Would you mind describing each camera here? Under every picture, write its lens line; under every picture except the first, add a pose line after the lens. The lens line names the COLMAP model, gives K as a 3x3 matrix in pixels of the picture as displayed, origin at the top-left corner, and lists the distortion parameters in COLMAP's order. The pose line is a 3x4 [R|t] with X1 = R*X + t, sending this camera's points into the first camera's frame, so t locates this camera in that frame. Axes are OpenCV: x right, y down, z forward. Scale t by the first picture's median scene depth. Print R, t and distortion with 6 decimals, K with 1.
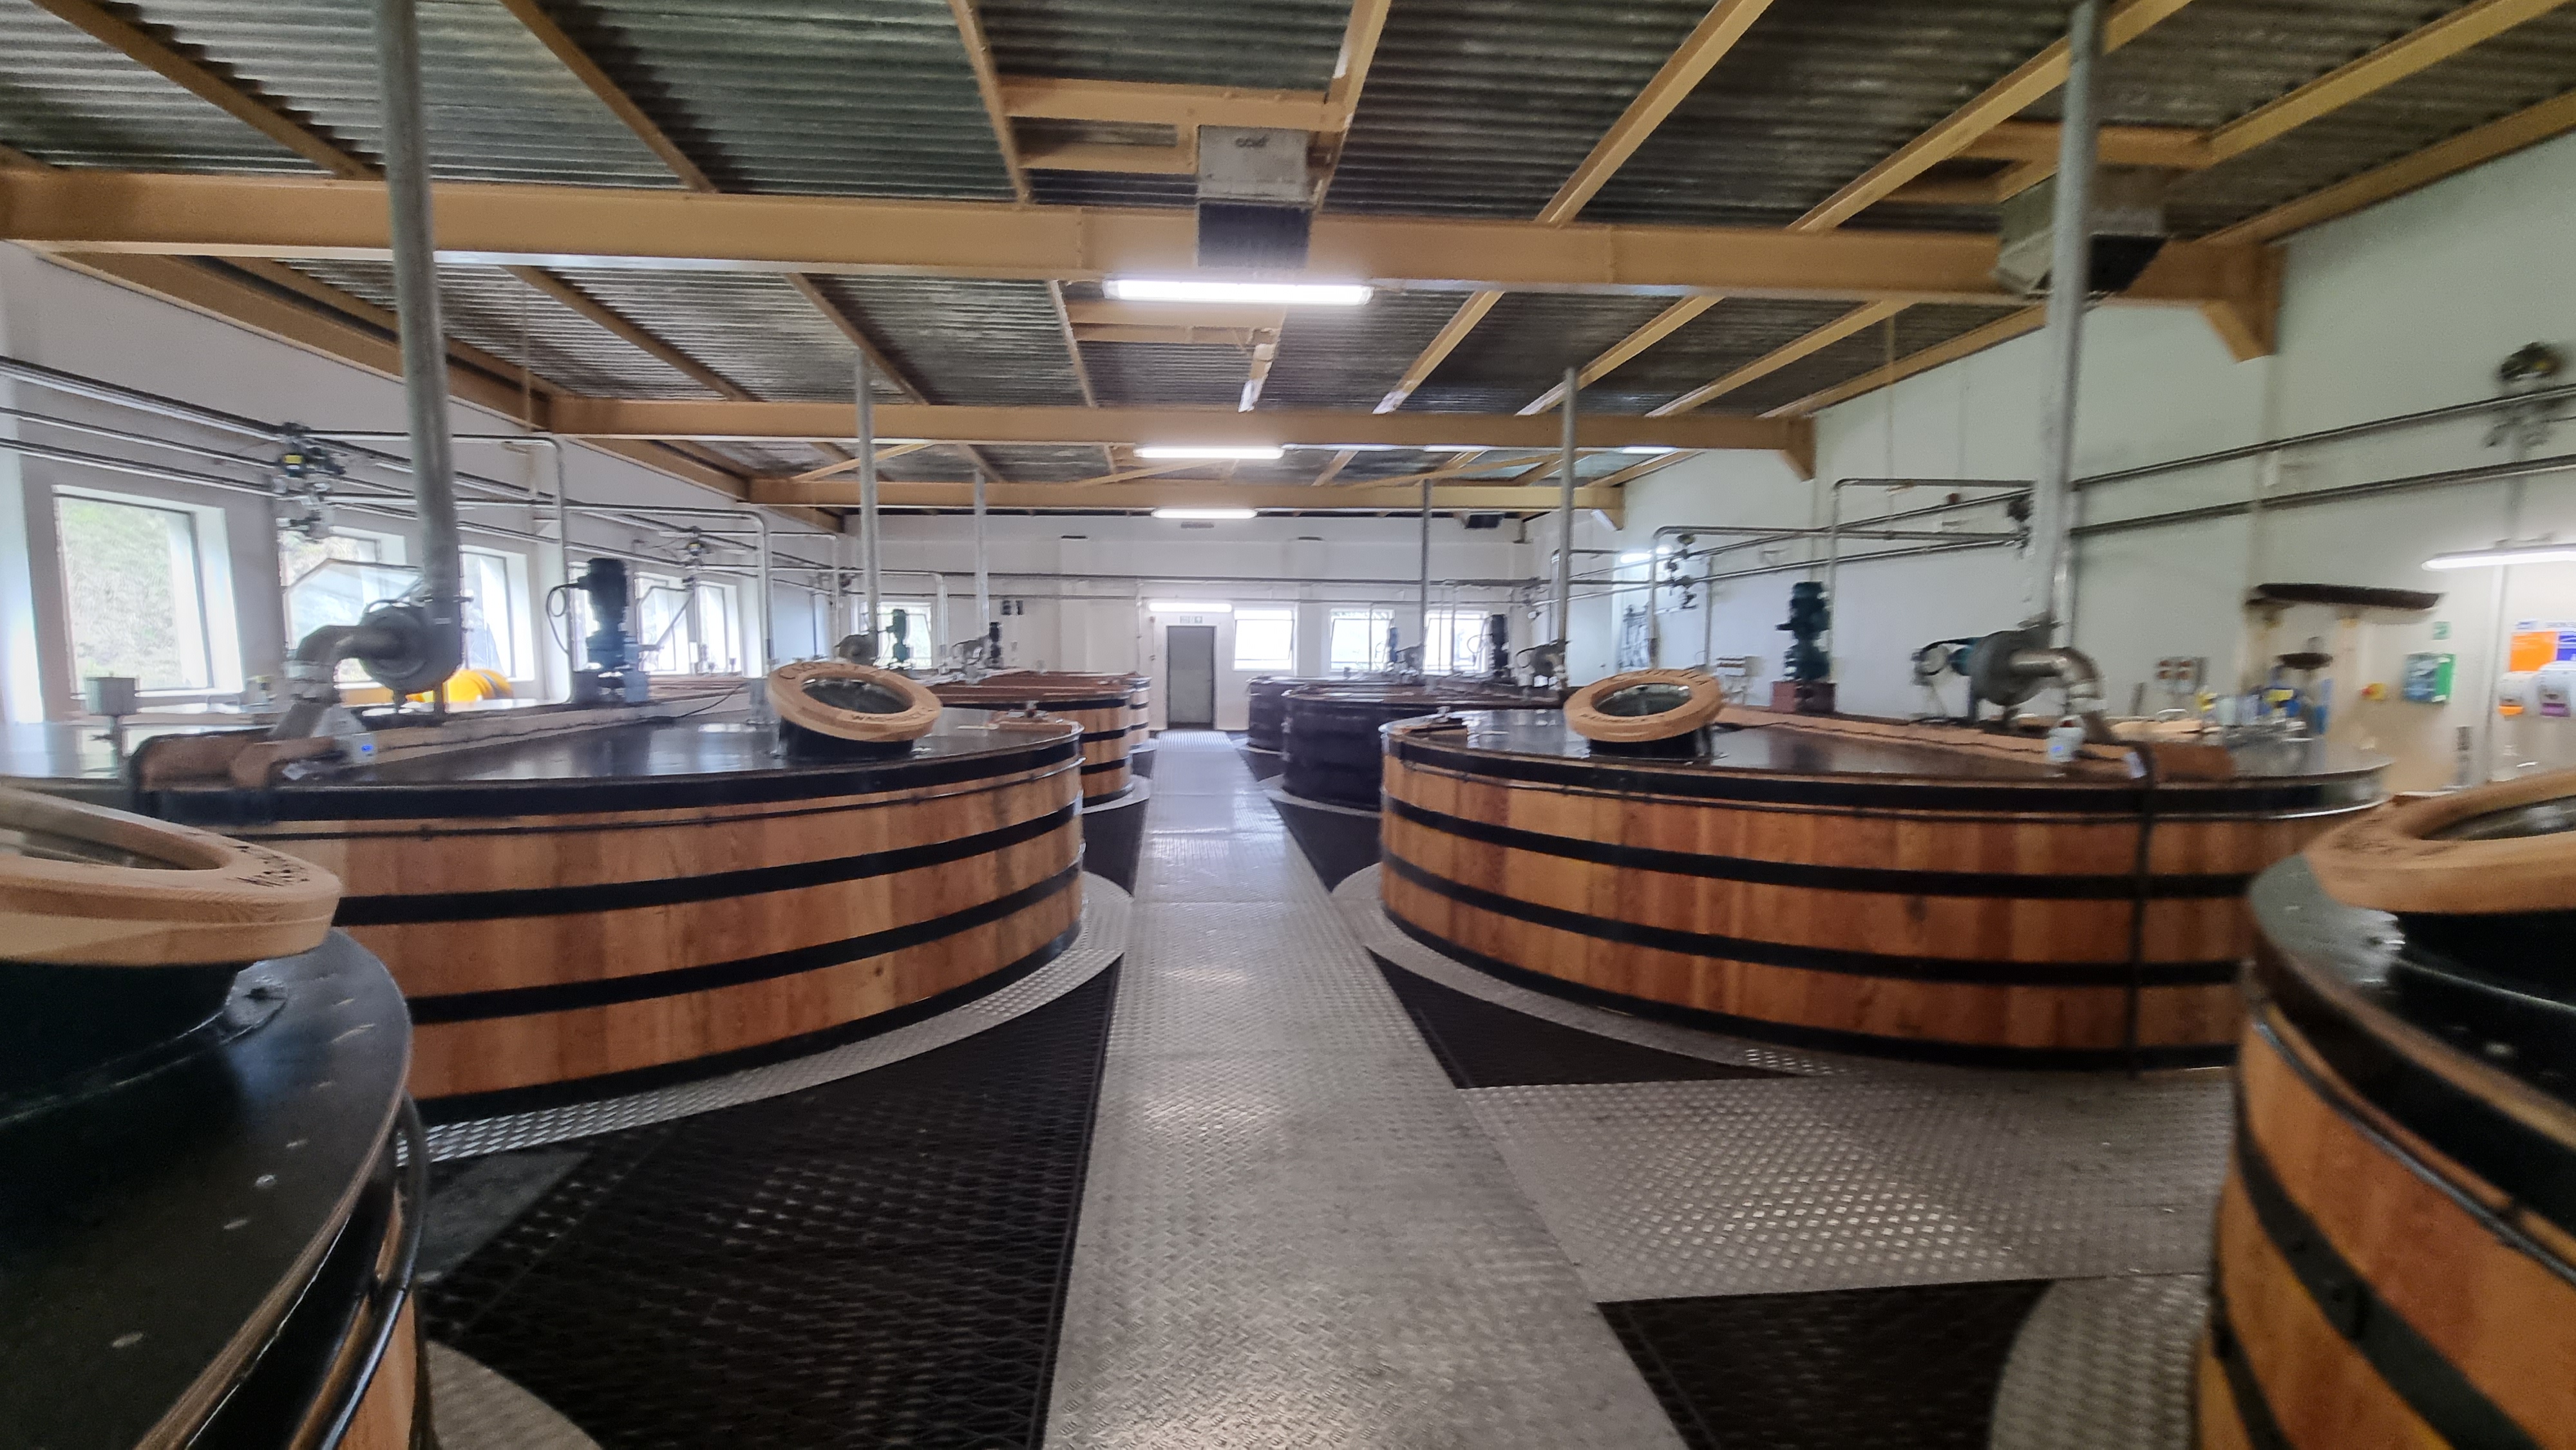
lens RADIAL K [[1043.3, 0, 1268.0], [0, 1043.3, 769.2], [0, 0, 1]] dist [0.000530, -0.000062]
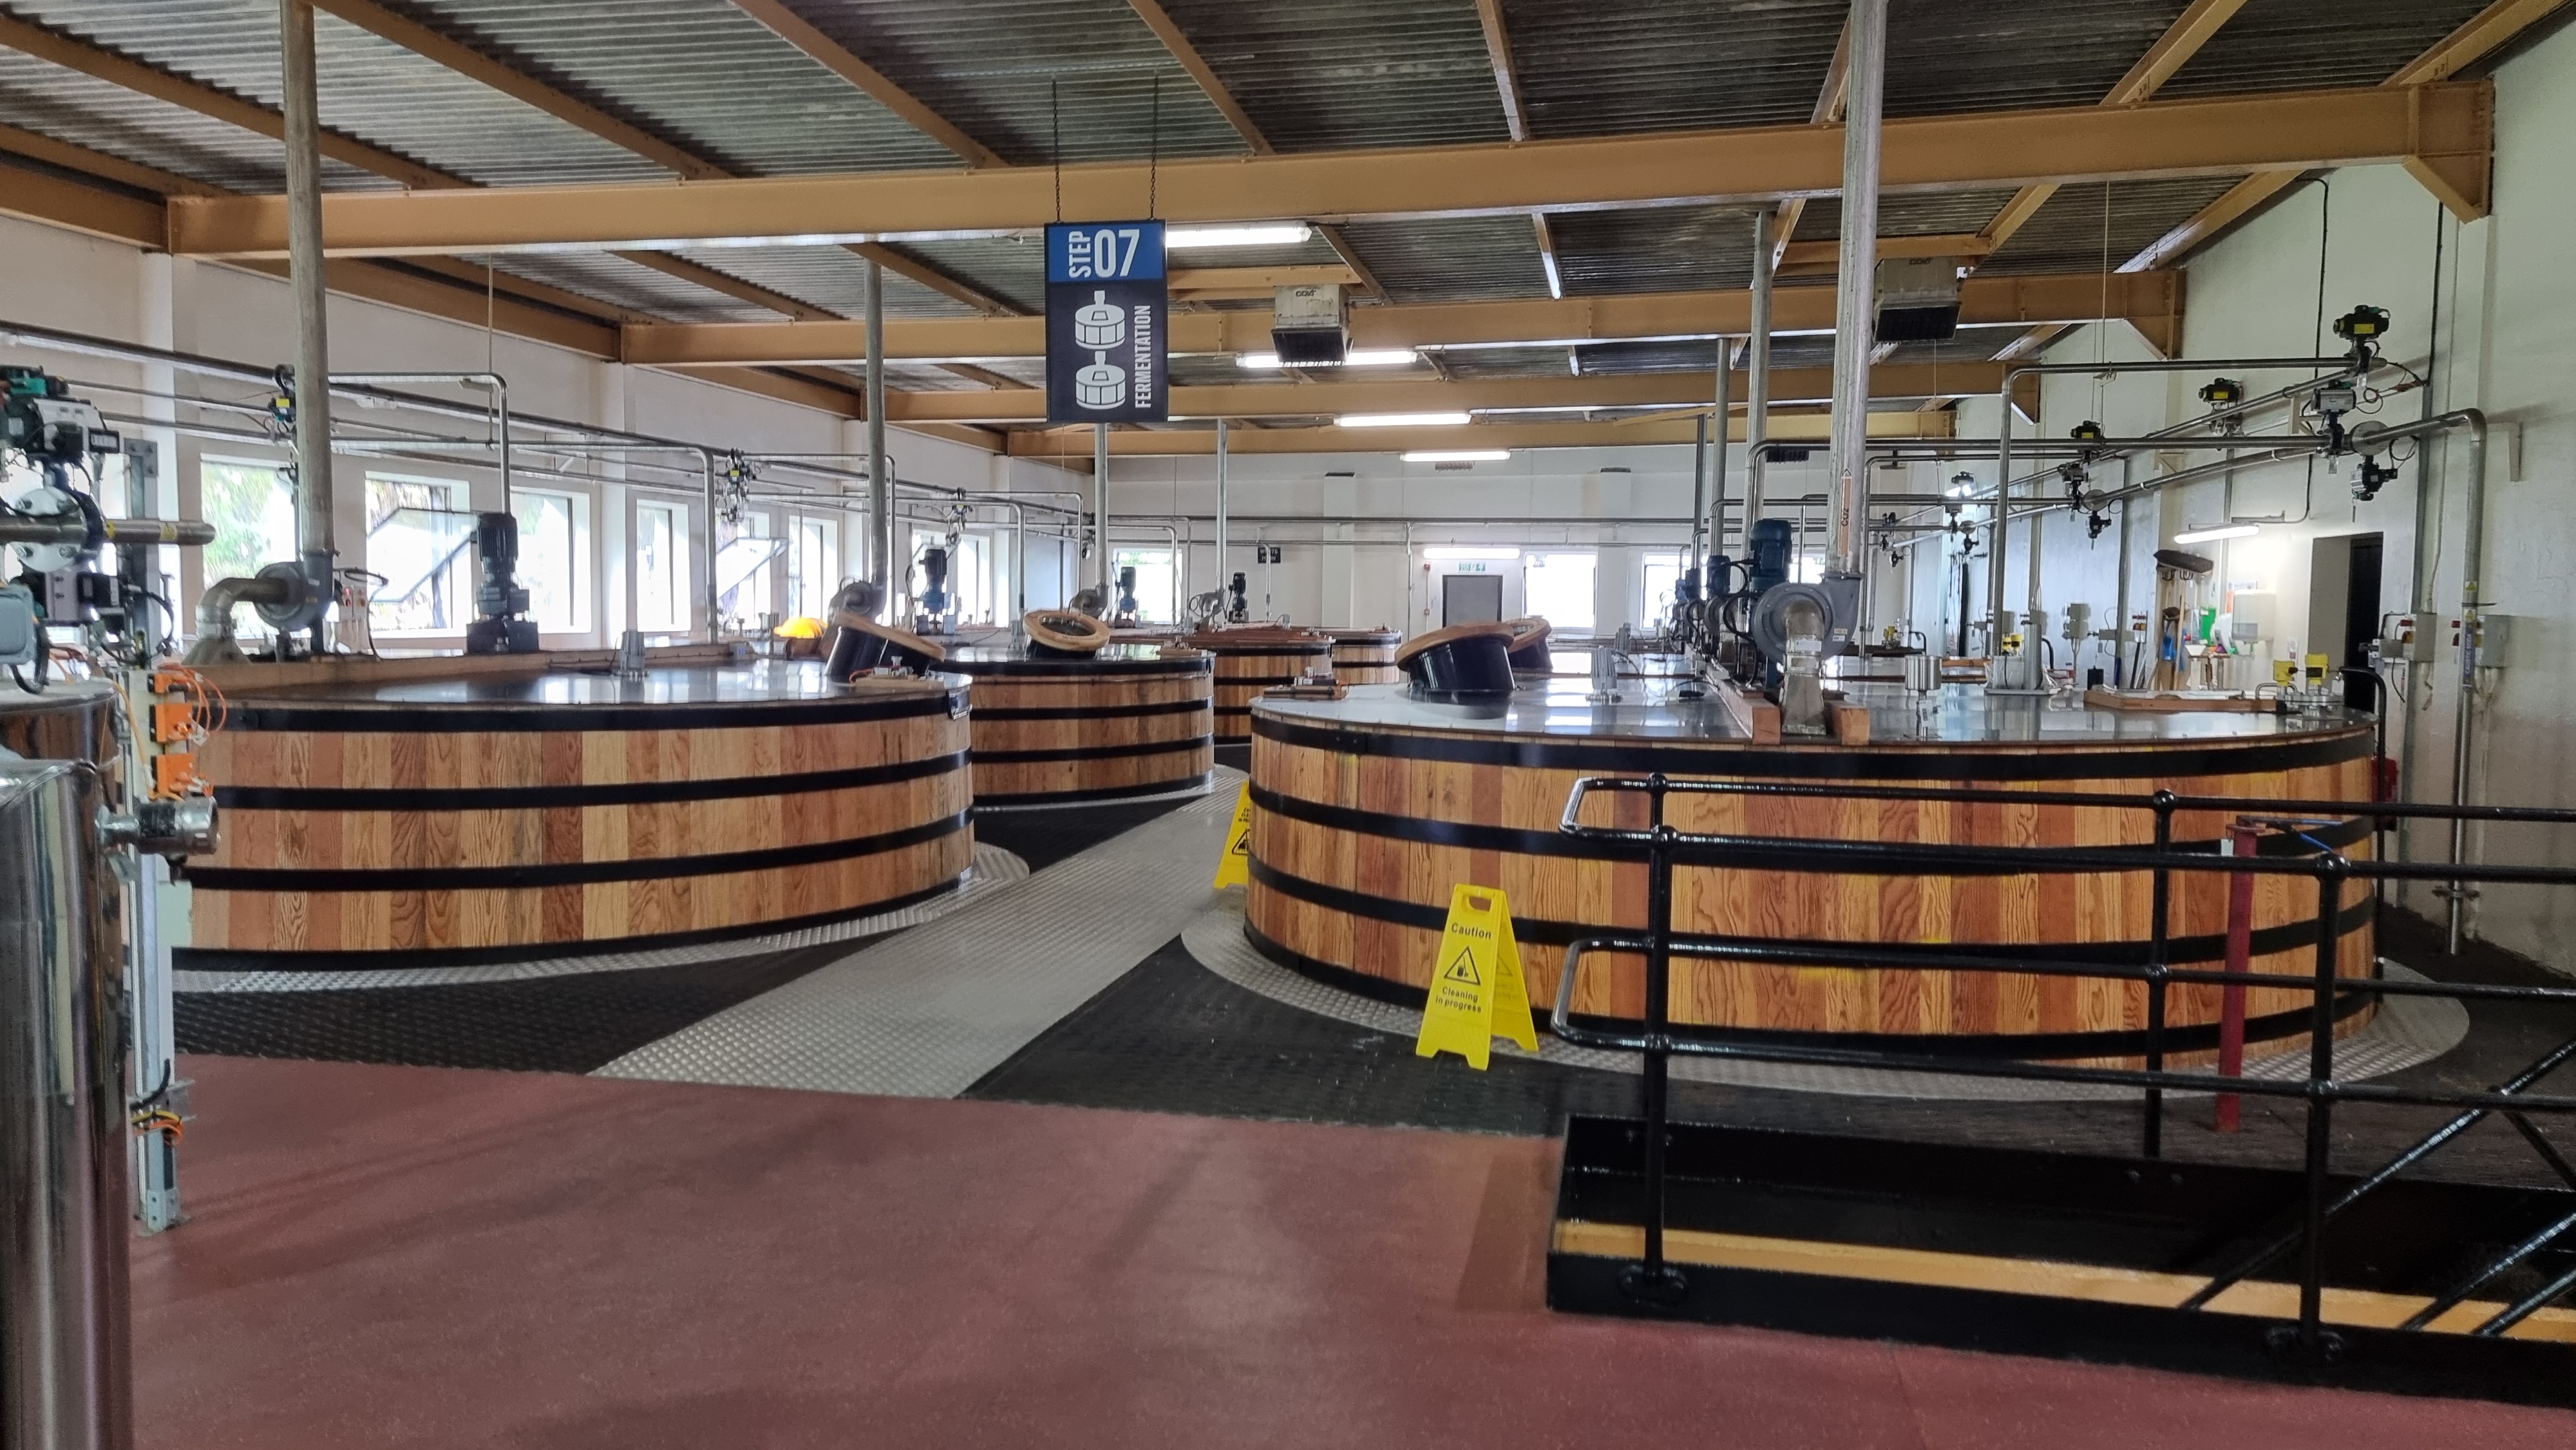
lens RADIAL K [[1779.0, 0, 1269.1], [0, 1779.0, 731.5], [0, 0, 1]] dist [0.072064, -0.070130]
pose [[0.955699, 0.023277, -0.293422, 0.281021], [-0.035608, 0.998690, -0.036754, 0.069666], [0.292182, 0.045574, 0.955276, -0.608493]]
